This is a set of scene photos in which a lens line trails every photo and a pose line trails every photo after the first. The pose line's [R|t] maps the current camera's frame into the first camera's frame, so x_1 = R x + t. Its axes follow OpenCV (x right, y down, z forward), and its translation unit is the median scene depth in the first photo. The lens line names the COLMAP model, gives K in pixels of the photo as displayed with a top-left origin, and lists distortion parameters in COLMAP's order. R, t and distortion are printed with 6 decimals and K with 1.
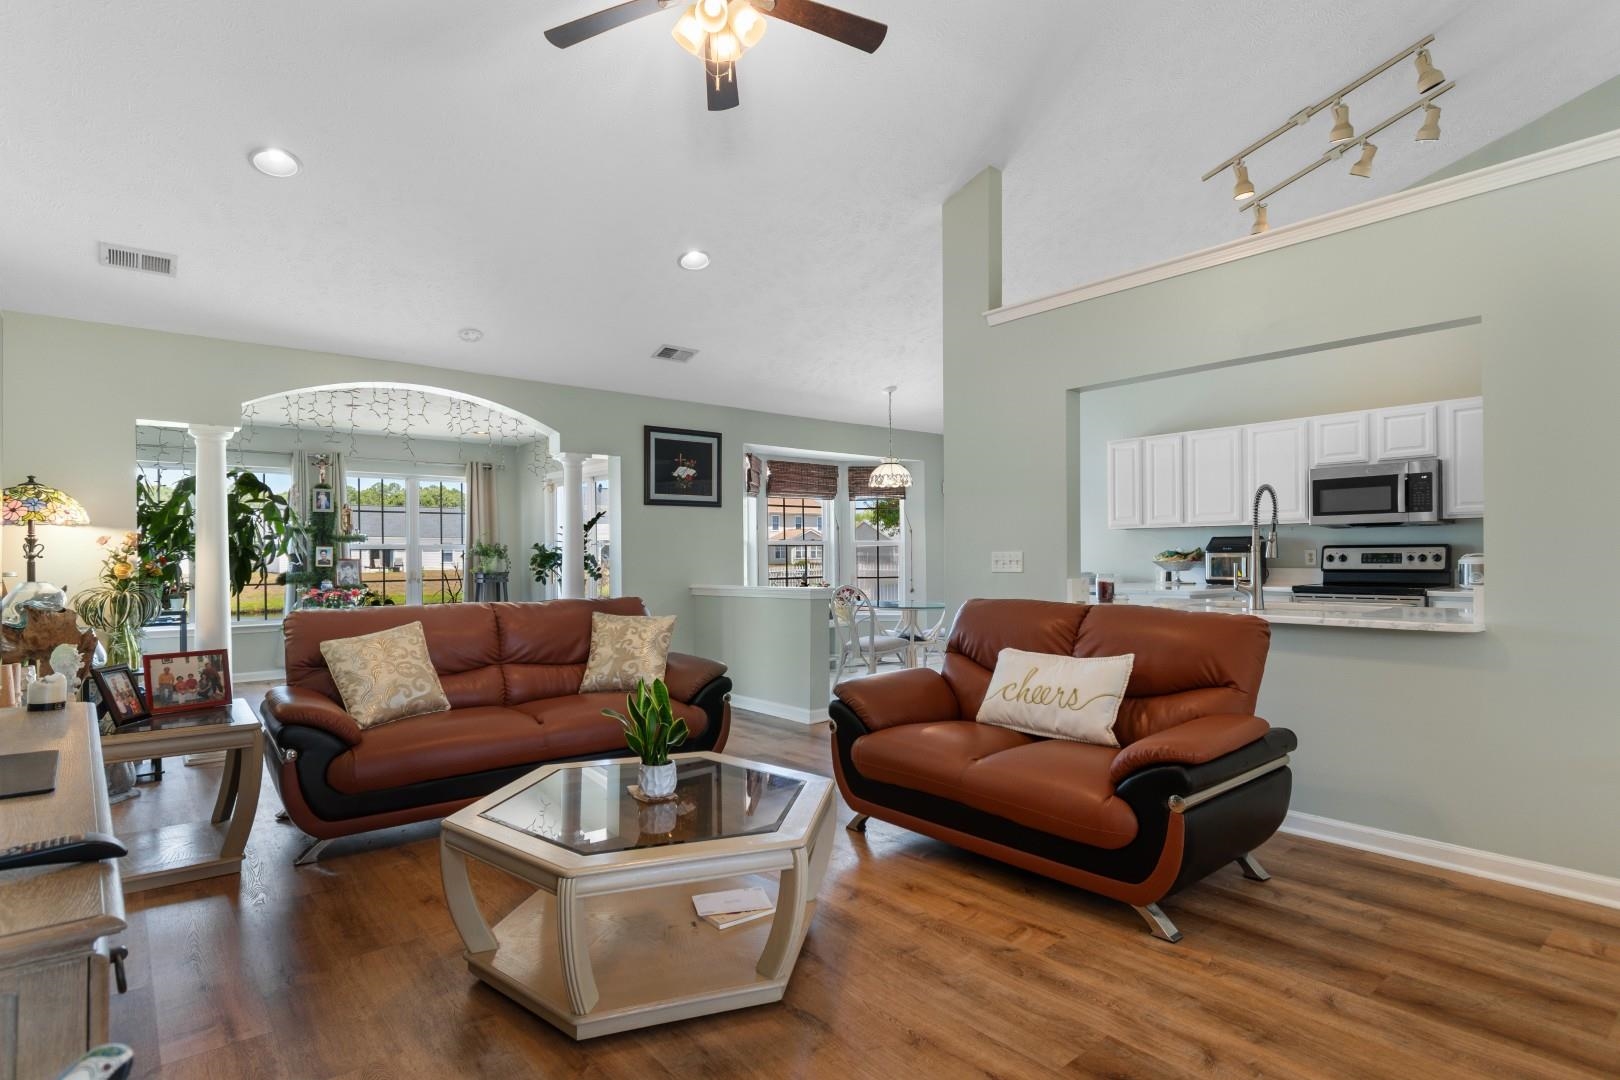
lens RADIAL K [[833.5, 0, 815.2], [0, 833.5, 555.3], [0, 0, 1]] dist [0.004790, -0.000604]
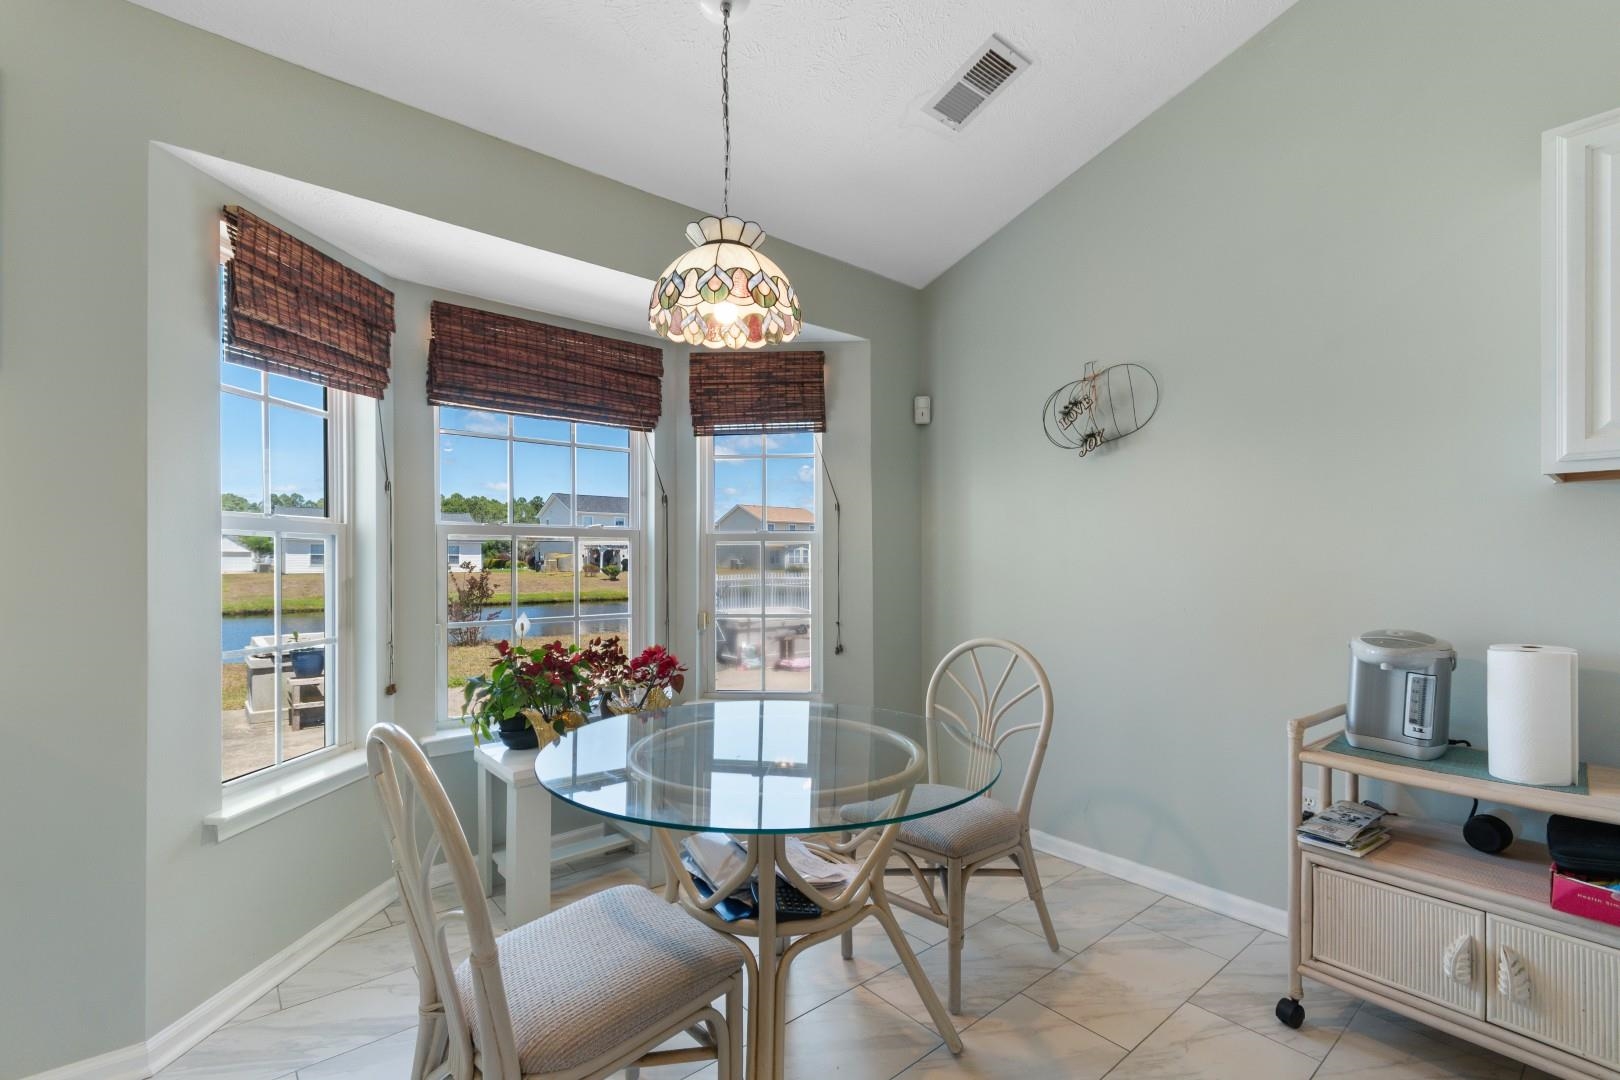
lens RADIAL K [[718.4, 0, 813.7], [0, 718.4, 563.7], [0, 0, 1]] dist [0.003929, 0.000326]
pose [[0.999964, 0.008108, 0.002338, 0.152148], [-0.008116, 0.999961, 0.003390, -0.002996], [-0.002311, -0.003409, 0.999992, 0.950898]]
